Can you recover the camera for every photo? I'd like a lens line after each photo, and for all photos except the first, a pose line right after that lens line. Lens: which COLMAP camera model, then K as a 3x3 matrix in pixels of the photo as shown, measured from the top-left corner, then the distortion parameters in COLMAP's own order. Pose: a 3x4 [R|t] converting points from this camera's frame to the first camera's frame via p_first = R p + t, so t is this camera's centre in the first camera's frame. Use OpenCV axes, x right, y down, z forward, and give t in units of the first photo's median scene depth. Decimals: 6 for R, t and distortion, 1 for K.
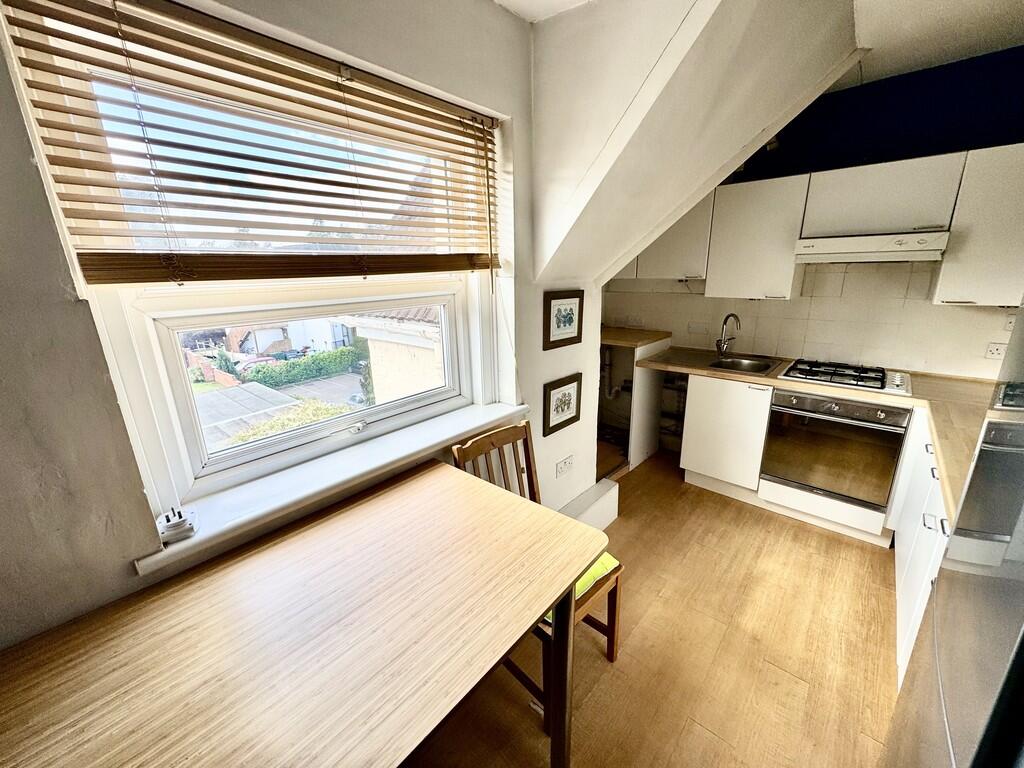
lens RADIAL K [[412.1, 0, 511.8], [0, 412.1, 381.9], [0, 0, 1]] dist [0.002894, 0.000017]
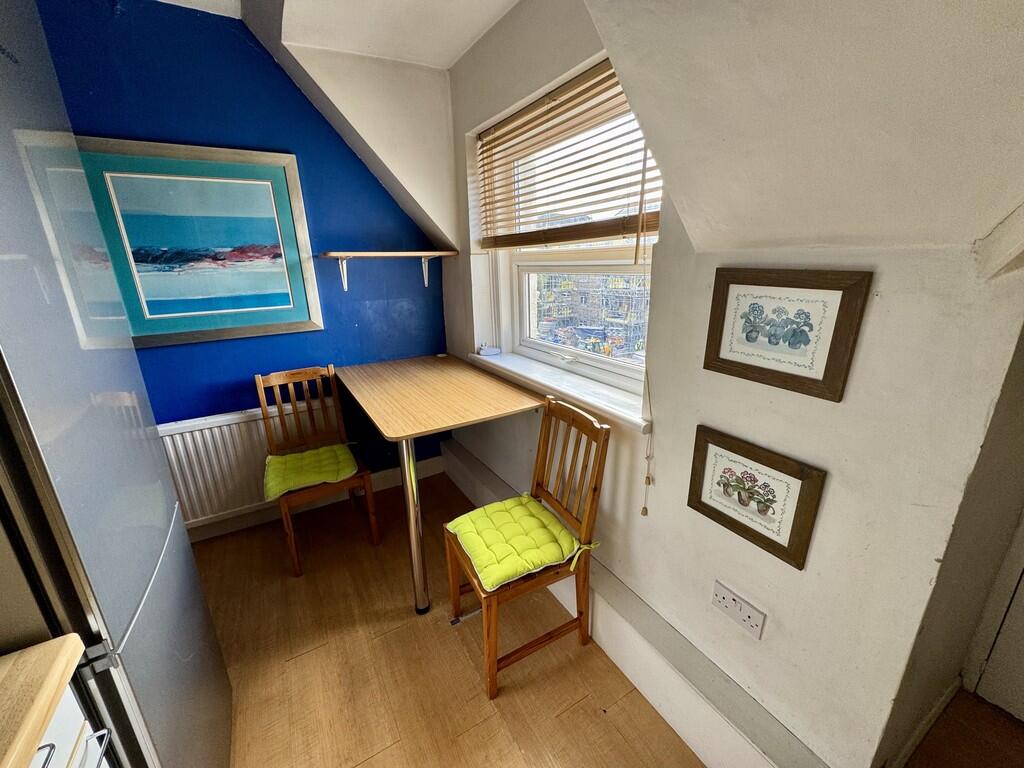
lens RADIAL K [[412.1, 0, 510.6], [0, 412.1, 389.0], [0, 0, 1]] dist [0.002894, 0.000017]
pose [[-0.320643, 0.305366, -0.896627, 0.680048], [-0.223931, 0.895335, 0.385006, -0.206440], [0.920349, 0.324232, -0.218702, 0.841167]]
